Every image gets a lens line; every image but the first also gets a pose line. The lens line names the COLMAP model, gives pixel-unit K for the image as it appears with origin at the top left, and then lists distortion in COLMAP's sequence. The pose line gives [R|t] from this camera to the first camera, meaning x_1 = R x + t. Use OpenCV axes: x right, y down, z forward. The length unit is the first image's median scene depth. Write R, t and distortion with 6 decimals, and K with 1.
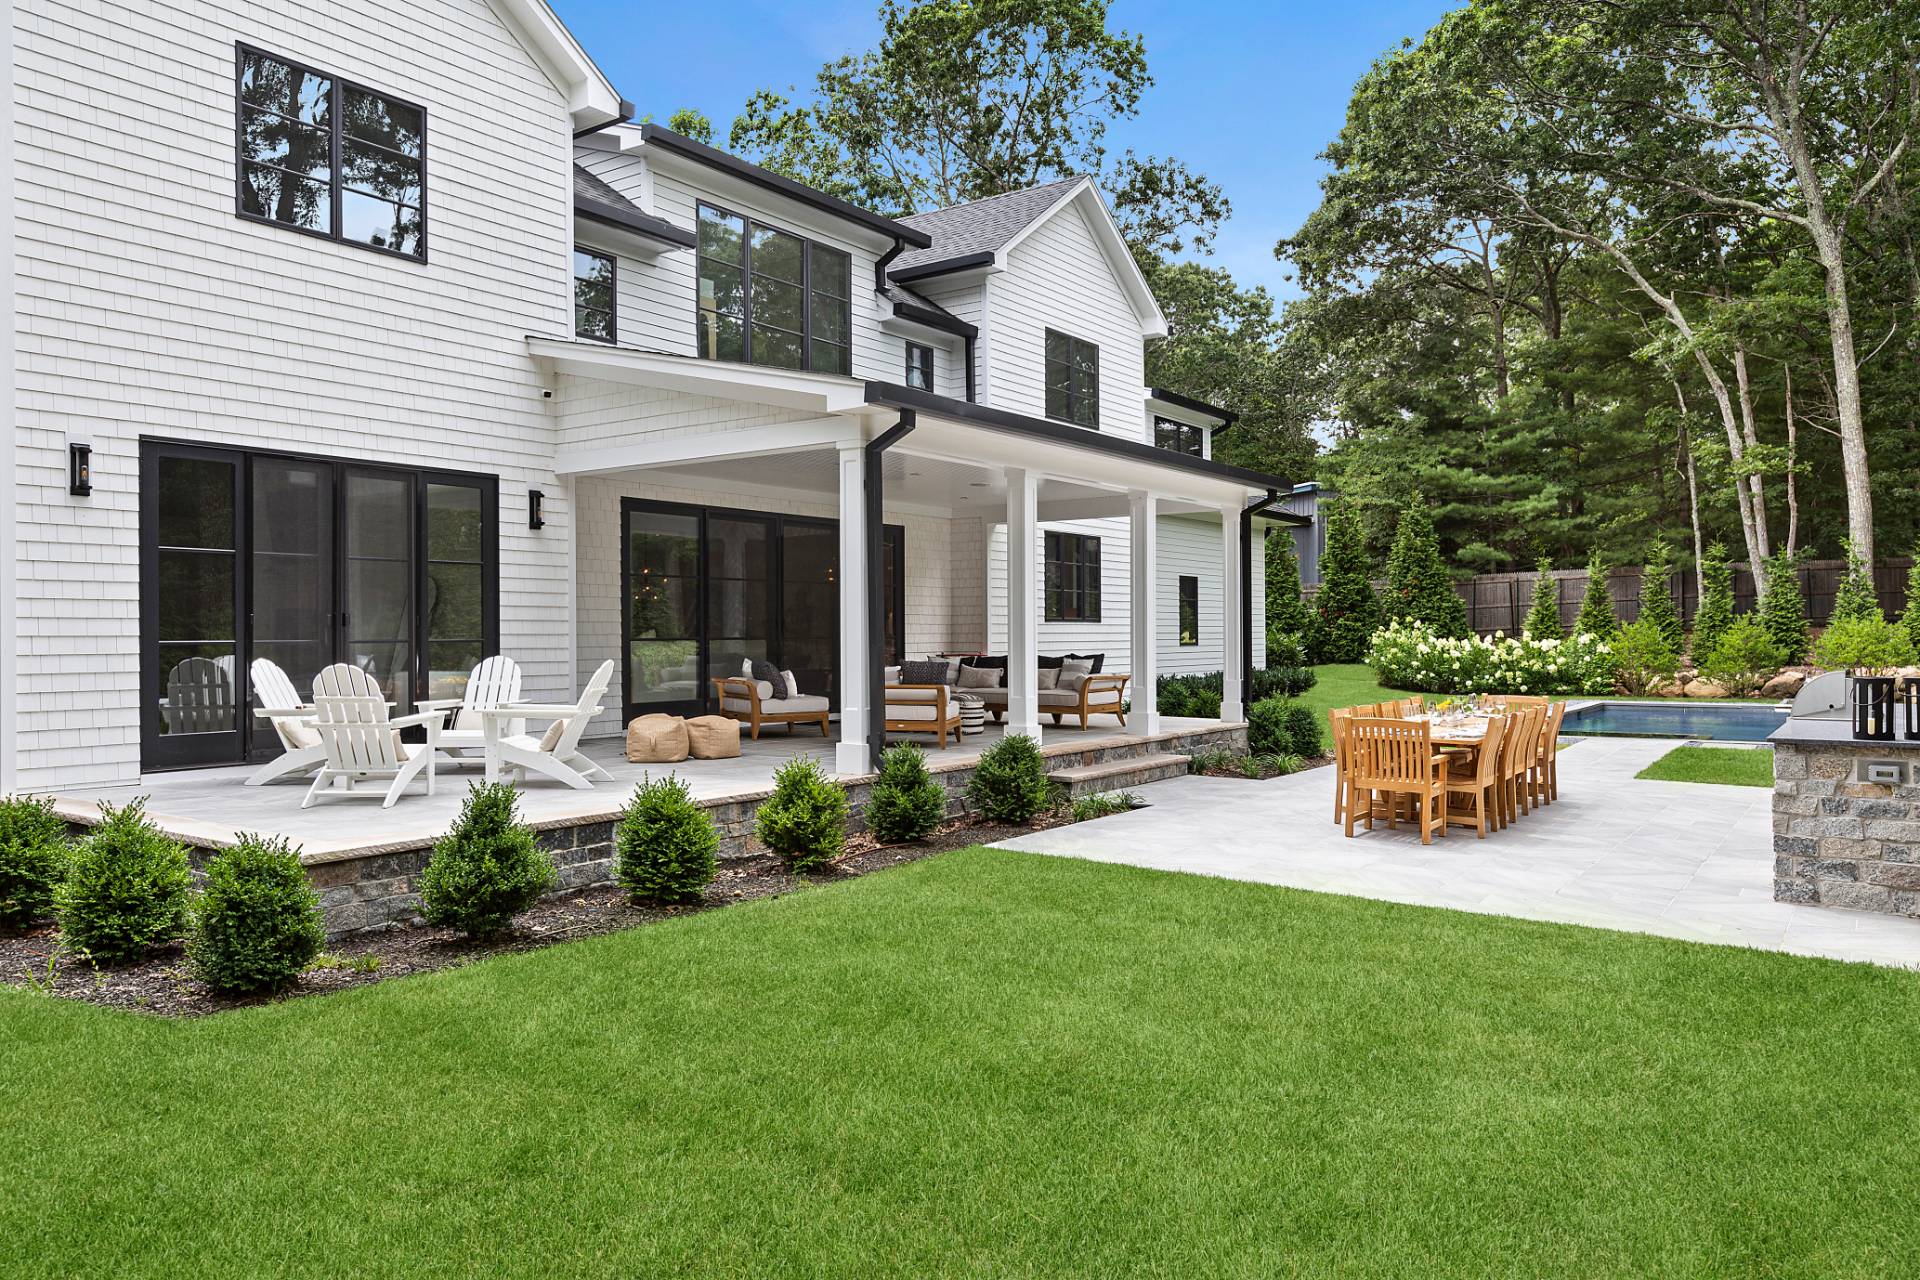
lens RADIAL K [[1289.5, 0, 960.3], [0, 1289.5, 635.5], [0, 0, 1]] dist [-0.000347, -0.000421]
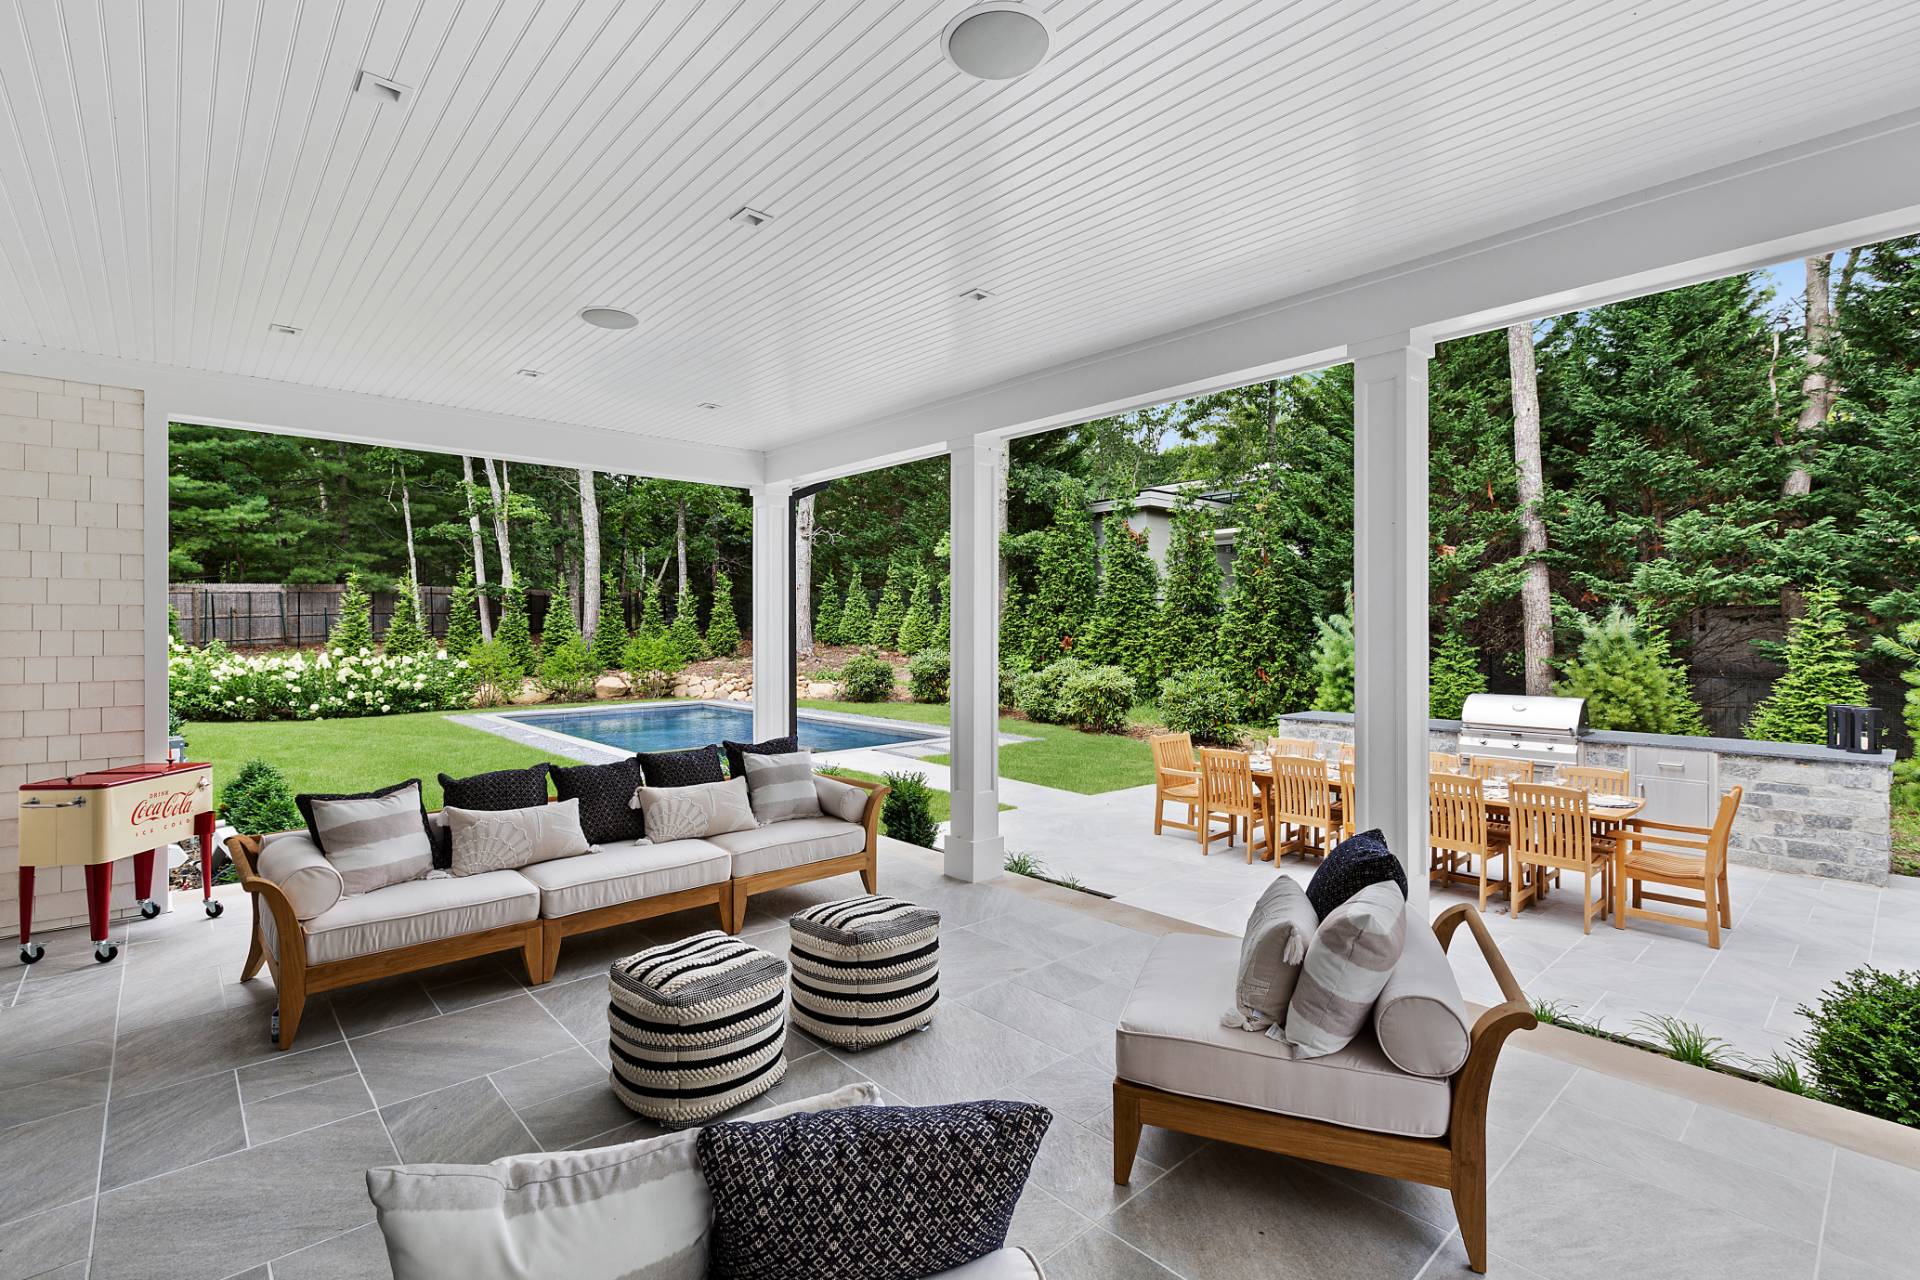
lens RADIAL K [[850.8, 0, 945.1], [0, 850.8, 630.8], [0, 0, 1]] dist [-0.000027, 0.000449]
pose [[0.203065, 0.001268, 0.979164, -0.097371], [0.006060, 0.999978, -0.002552, -0.012399], [-0.979147, 0.006452, 0.203053, 0.451996]]
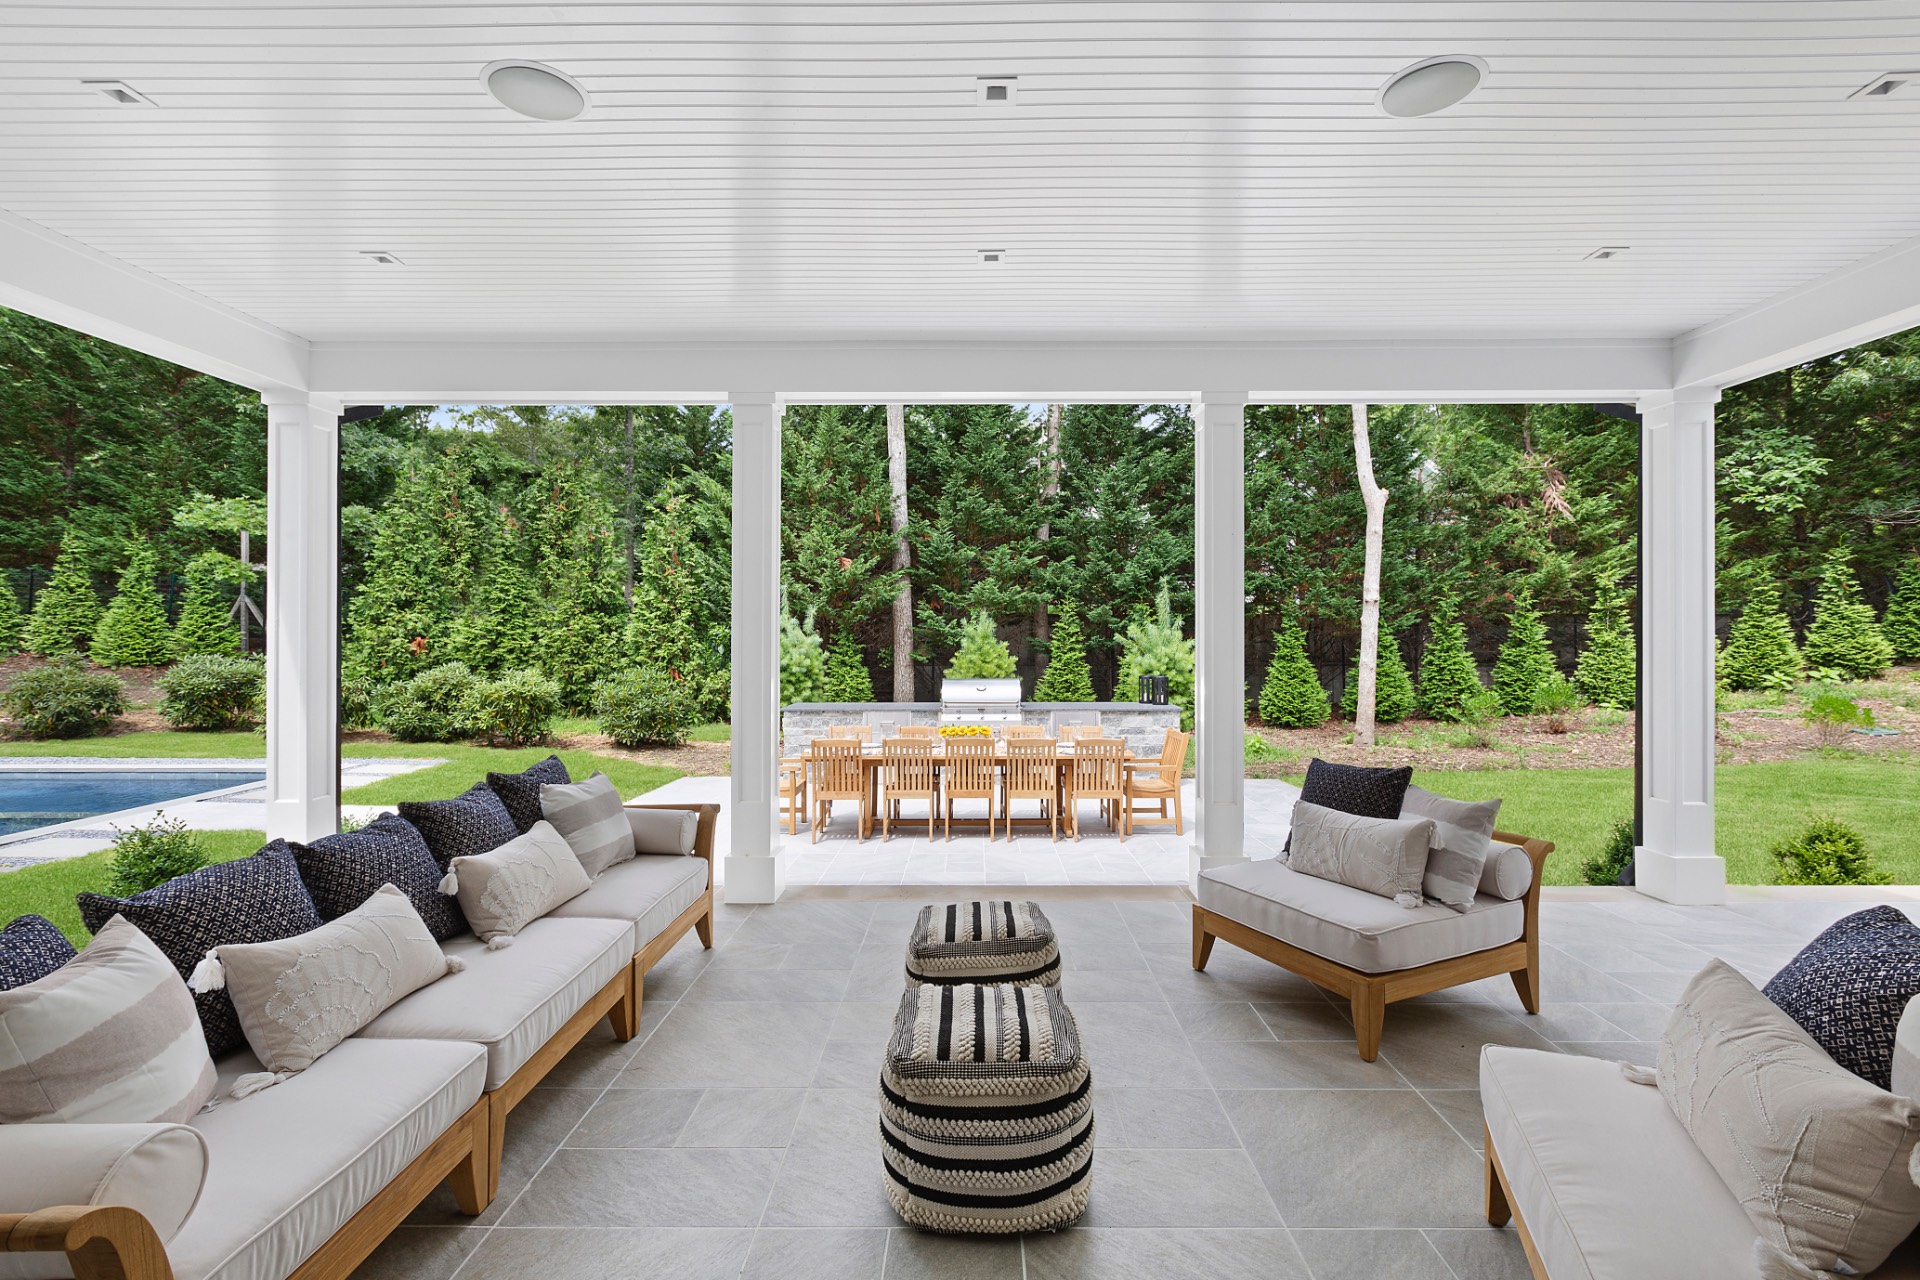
lens RADIAL K [[850.8, 0, 951.3], [0, 850.8, 636.0], [0, 0, 1]] dist [-0.000027, 0.000449]
pose [[-0.571223, 0.001070, 0.820795, -0.078624], [0.005032, 0.999985, 0.002199, -0.010318], [-0.820780, 0.005387, -0.571219, 0.510933]]
